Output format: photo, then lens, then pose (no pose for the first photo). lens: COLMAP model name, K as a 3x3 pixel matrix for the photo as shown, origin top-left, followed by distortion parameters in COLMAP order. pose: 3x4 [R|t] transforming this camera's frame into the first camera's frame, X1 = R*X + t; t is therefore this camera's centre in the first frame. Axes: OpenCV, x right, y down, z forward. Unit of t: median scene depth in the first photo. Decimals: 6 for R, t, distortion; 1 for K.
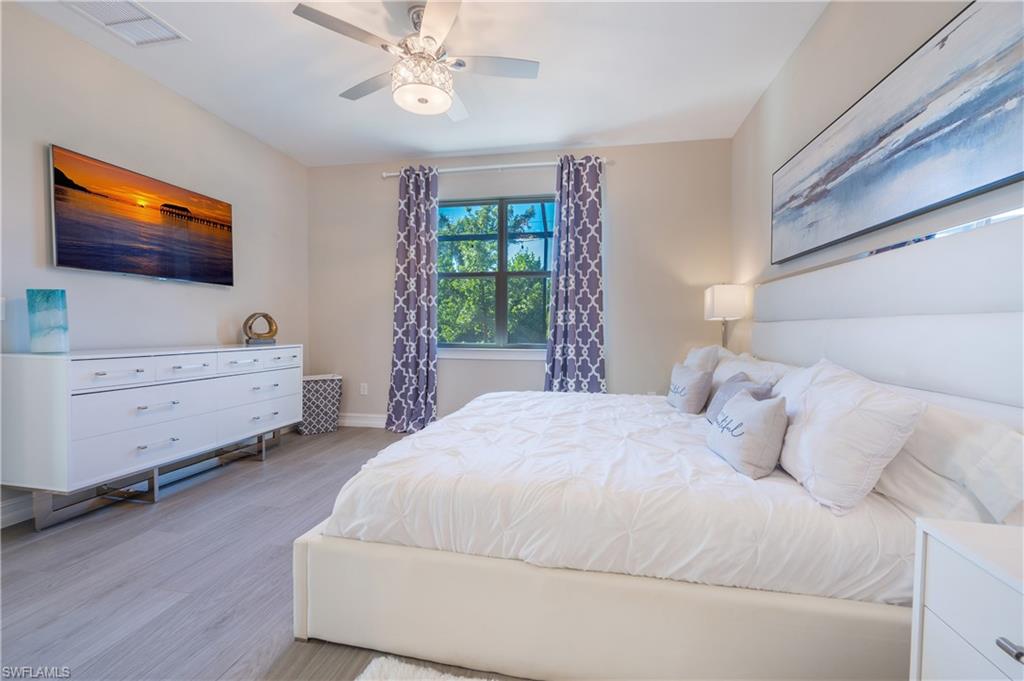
lens RADIAL K [[423.3, 0, 511.0], [0, 423.3, 344.6], [0, 0, 1]] dist [-0.000079, 0.000045]
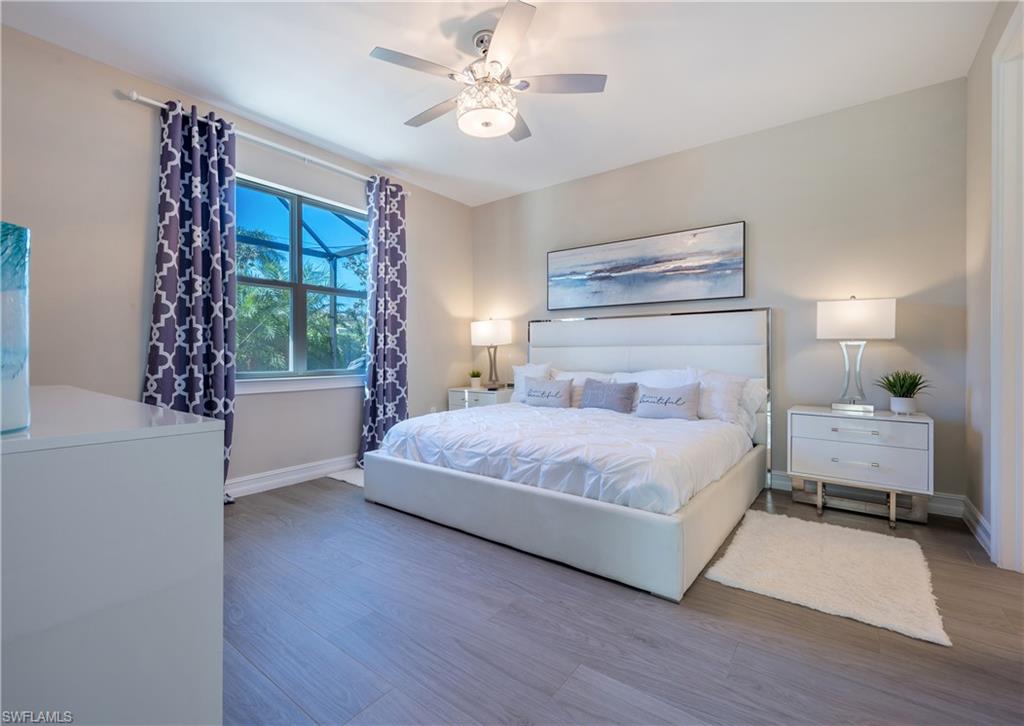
lens RADIAL K [[455.5, 0, 477.0], [0, 455.5, 349.3], [0, 0, 1]] dist [-0.000617, 0.000016]
pose [[0.484217, 0.001744, 0.874946, -1.188938], [0.034093, 0.999201, -0.020860, -0.028339], [-0.874283, 0.039931, 0.483771, 0.539592]]
